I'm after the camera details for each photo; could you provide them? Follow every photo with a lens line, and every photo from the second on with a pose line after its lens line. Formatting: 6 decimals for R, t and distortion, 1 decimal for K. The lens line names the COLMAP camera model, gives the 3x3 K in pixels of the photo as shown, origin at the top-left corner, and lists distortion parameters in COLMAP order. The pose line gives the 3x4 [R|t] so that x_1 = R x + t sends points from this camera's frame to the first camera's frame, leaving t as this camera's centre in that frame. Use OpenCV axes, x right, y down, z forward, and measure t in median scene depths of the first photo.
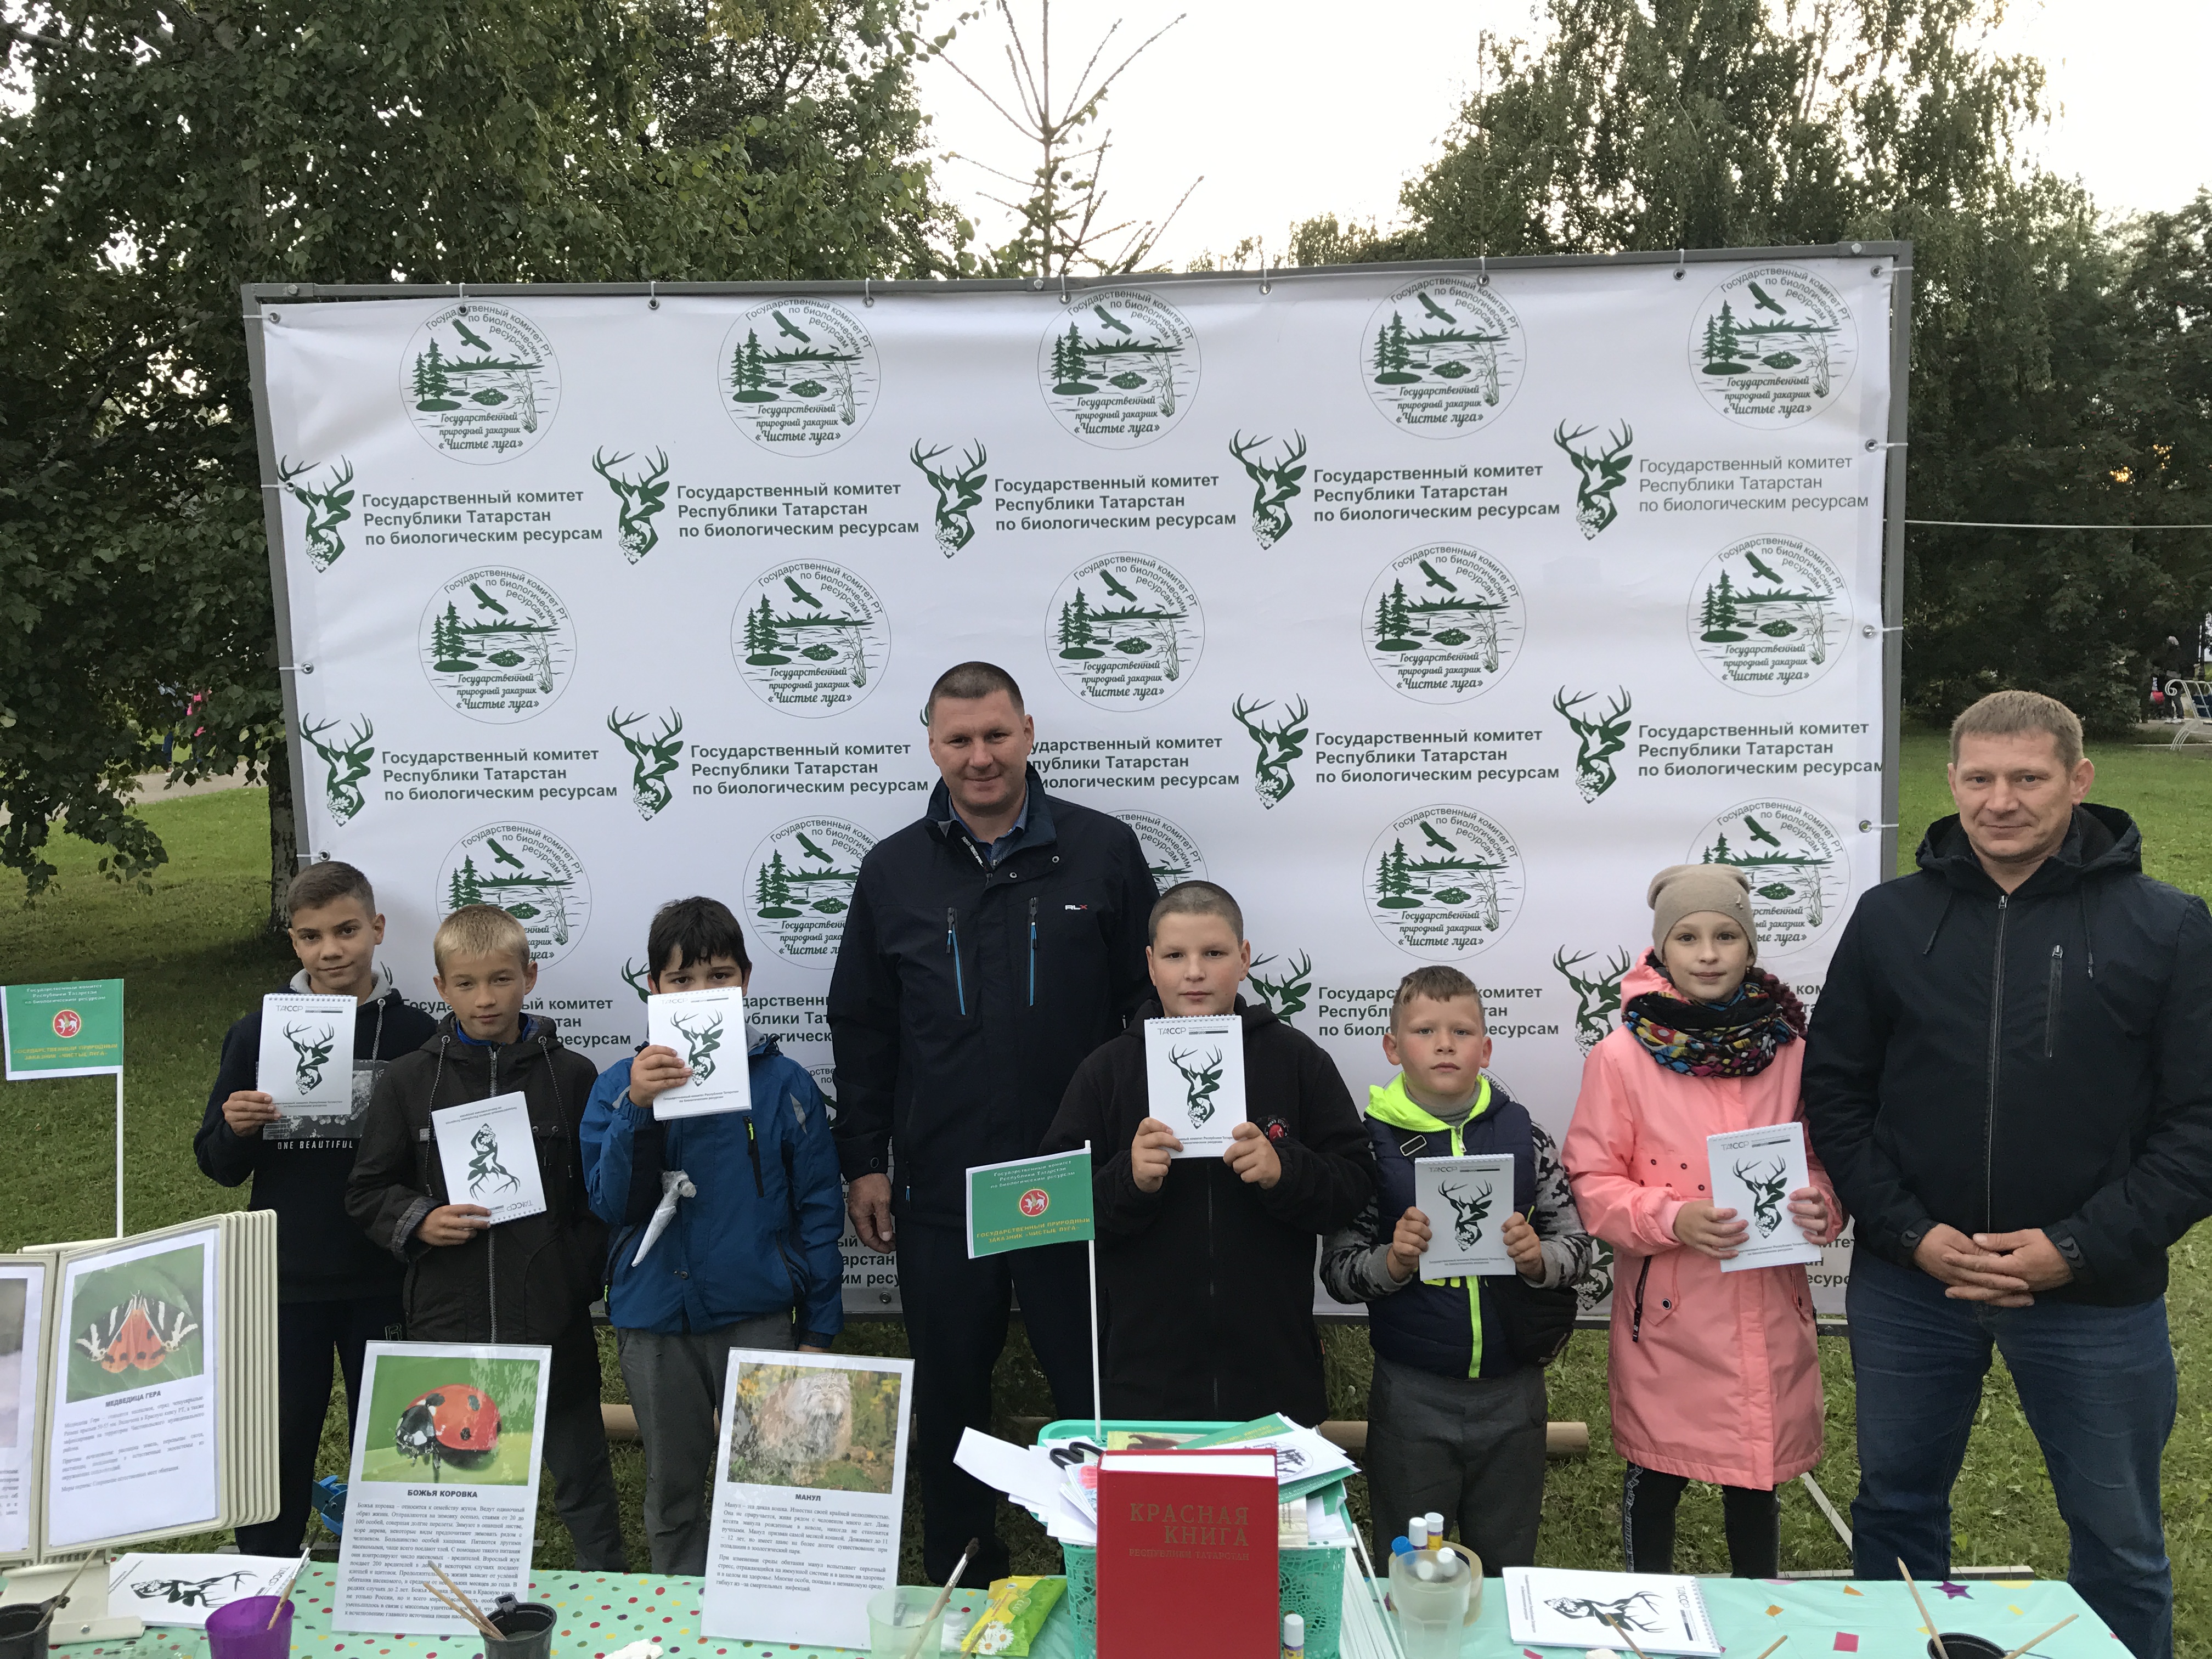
lens RADIAL K [[1755.8, 0, 1120.2], [0, 1755.8, 837.3], [0, 0, 1]] dist [0.065748, -0.008844]
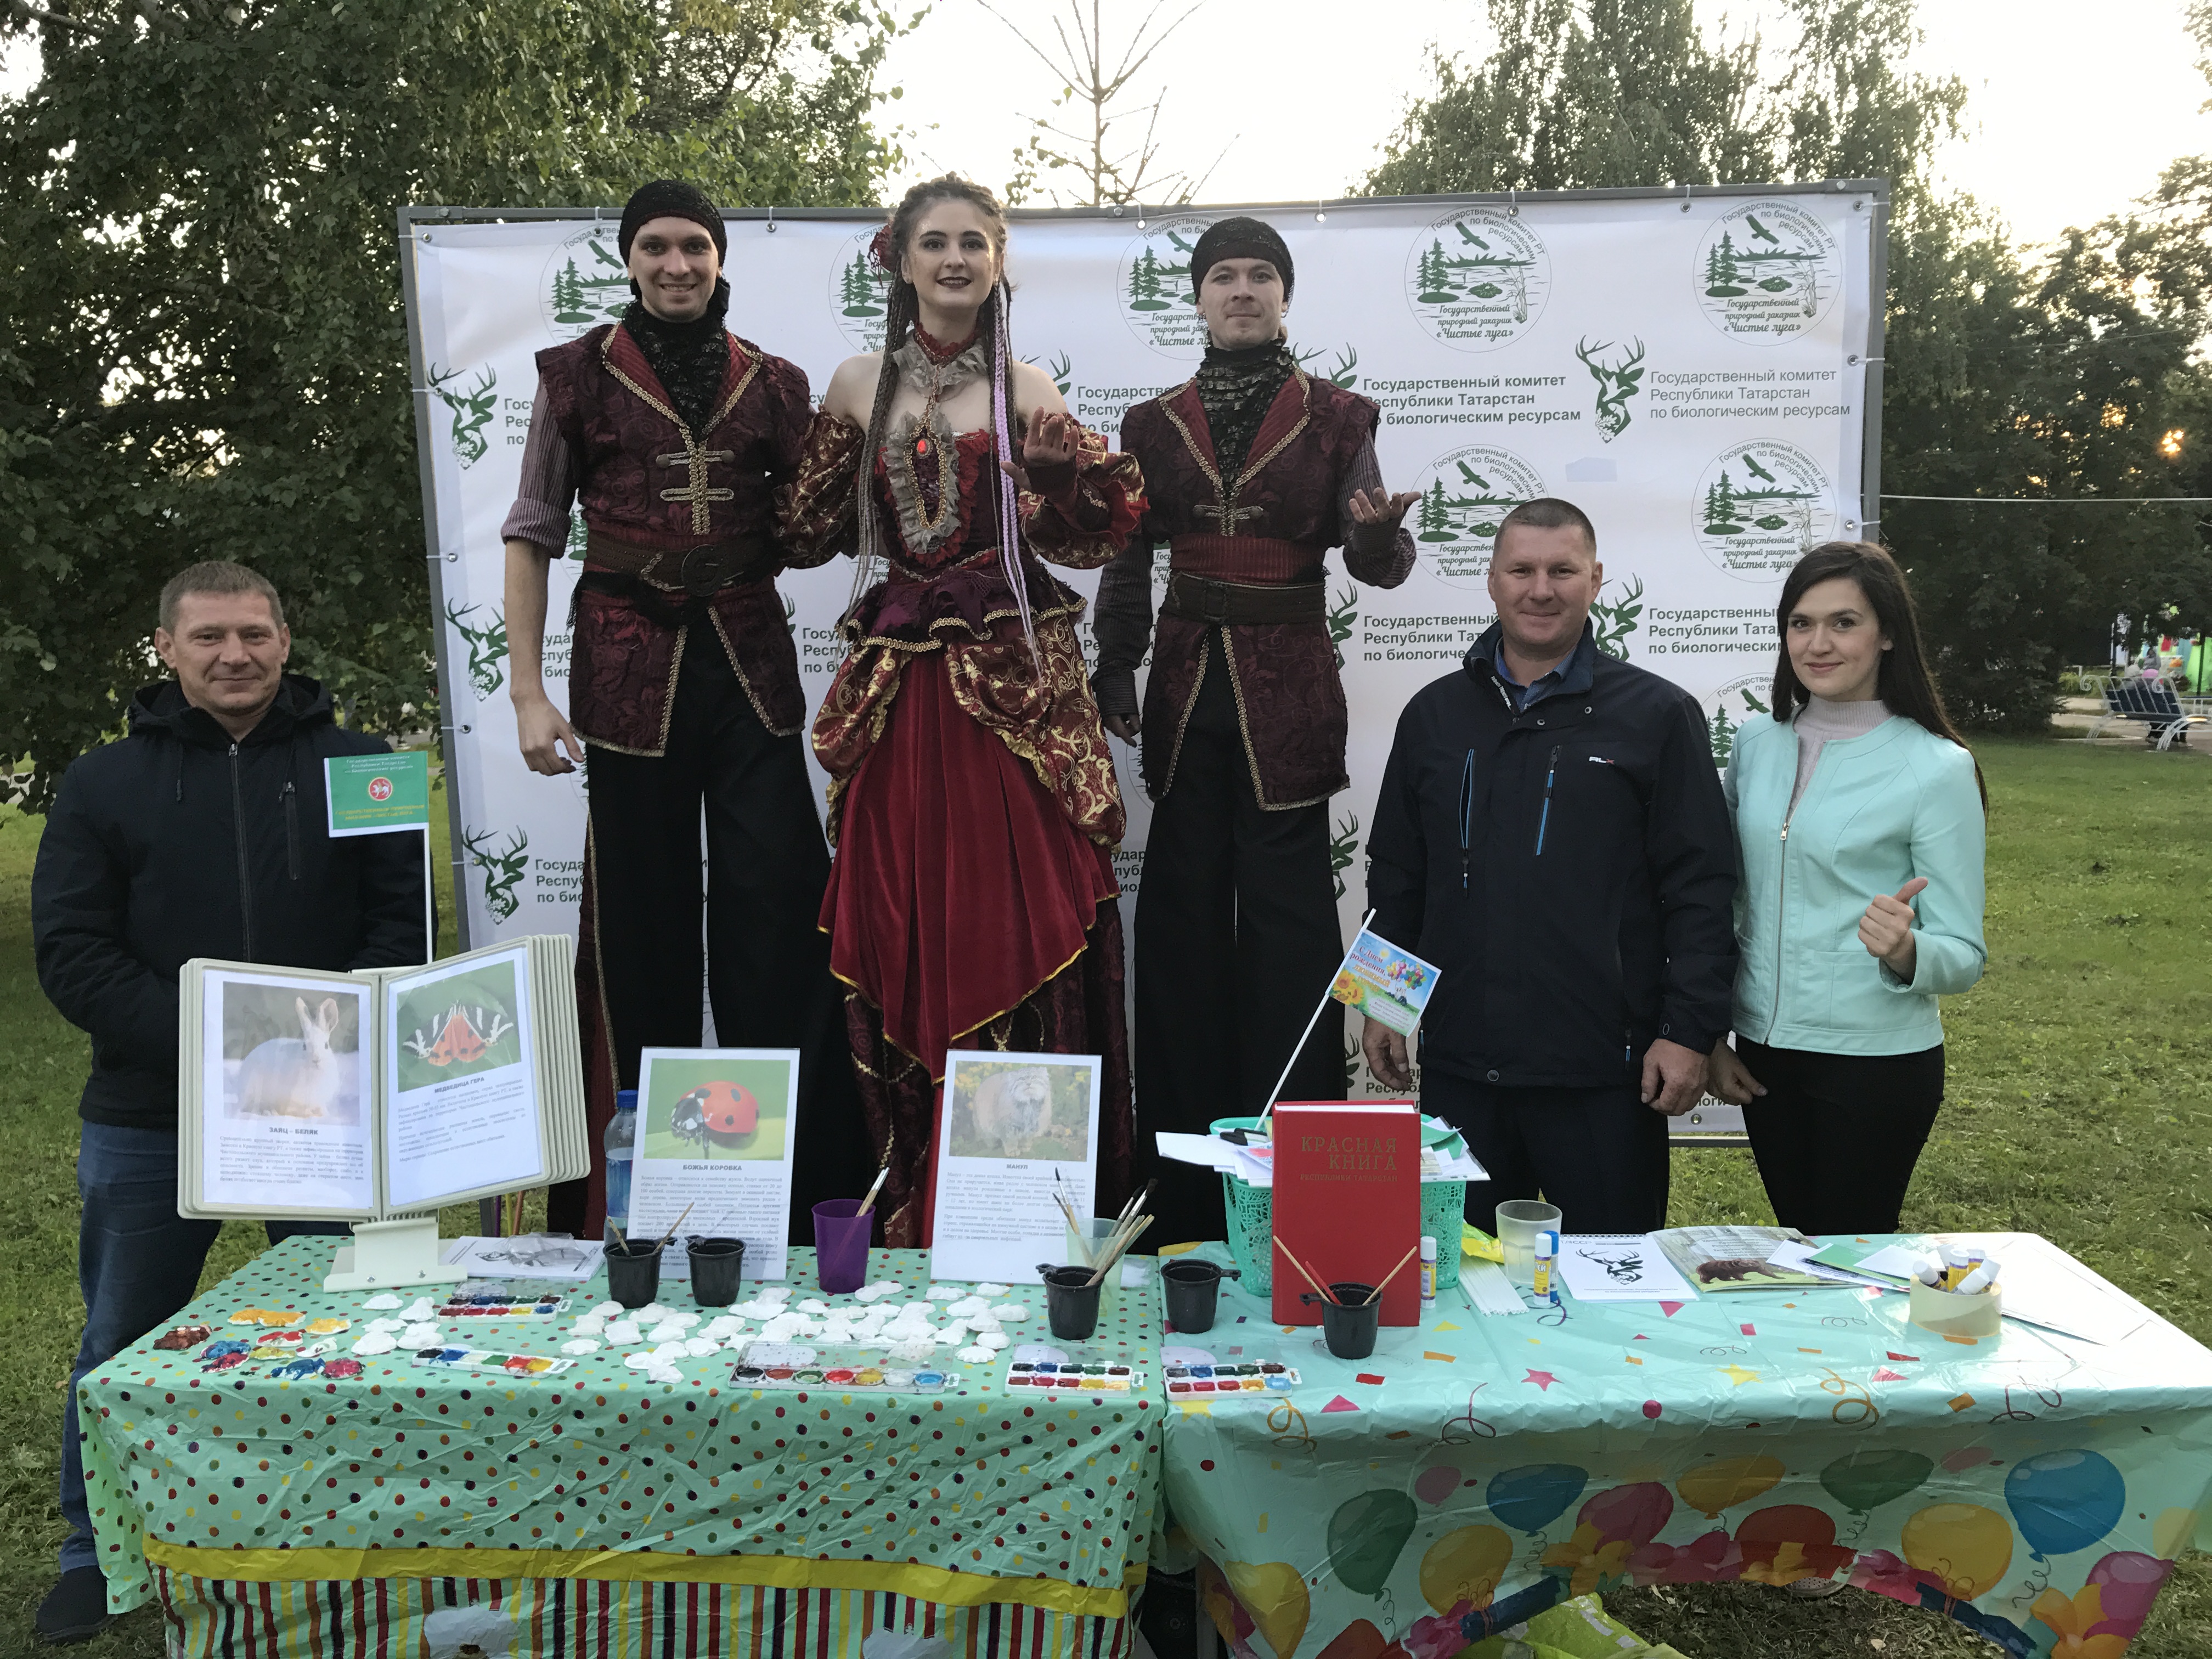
lens RADIAL K [[1755.8, 0, 1112.3], [0, 1755.8, 846.6], [0, 0, 1]] dist [0.065748, -0.008844]
pose [[0.999440, -0.001592, 0.033436, -0.087645], [0.001635, 0.999998, -0.001267, 0.089911], [-0.033434, 0.001321, 0.999440, -0.118254]]
